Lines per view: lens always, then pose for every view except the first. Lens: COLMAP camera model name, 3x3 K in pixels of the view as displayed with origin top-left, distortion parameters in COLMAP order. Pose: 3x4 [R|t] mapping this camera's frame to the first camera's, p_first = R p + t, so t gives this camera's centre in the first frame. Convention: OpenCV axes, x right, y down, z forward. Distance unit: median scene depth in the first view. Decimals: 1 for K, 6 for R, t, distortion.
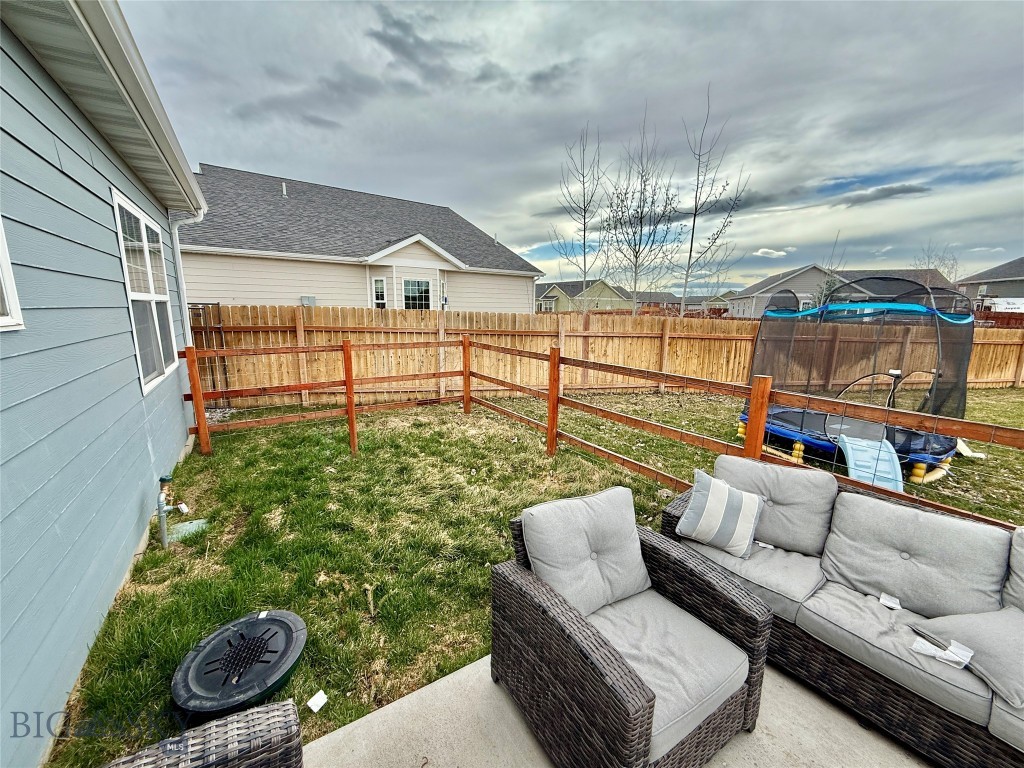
lens RADIAL K [[406.1, 0, 507.5], [0, 406.1, 384.2], [0, 0, 1]] dist [0.000493, -0.000162]
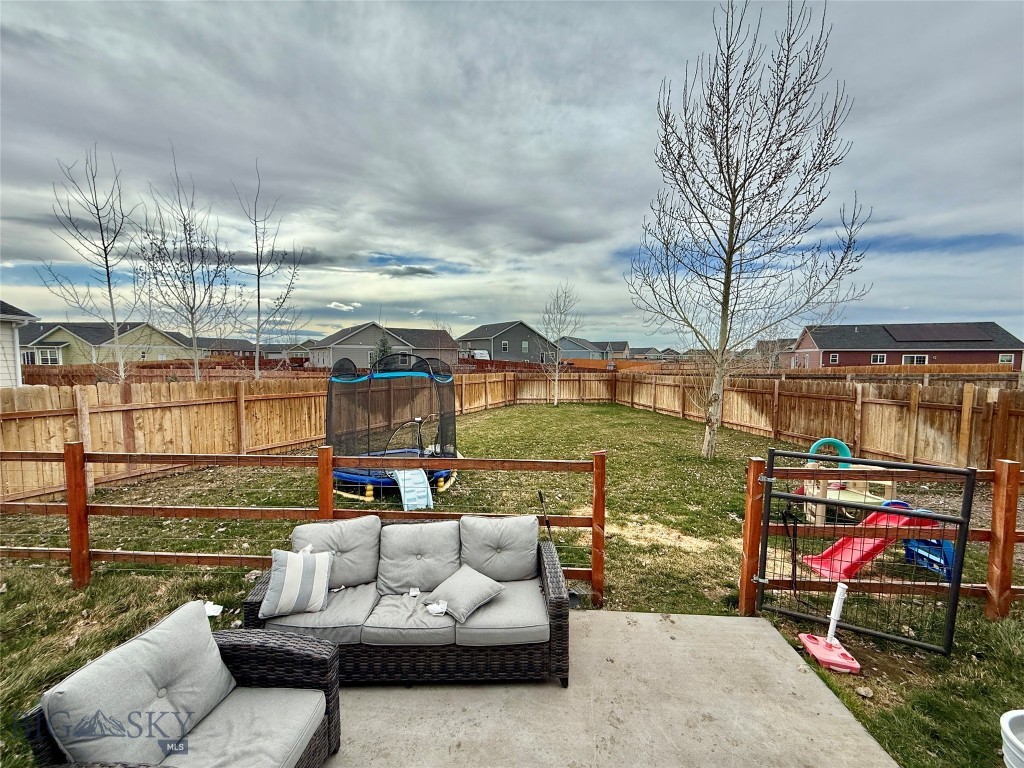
lens RADIAL K [[406.1, 0, 507.5], [0, 406.1, 384.2], [0, 0, 1]] dist [0.000493, -0.000162]
pose [[0.587134, -0.059048, 0.807333, -0.013715], [0.152391, 0.987566, -0.038597, -0.048143], [-0.795016, 0.145692, 0.588832, -0.113770]]
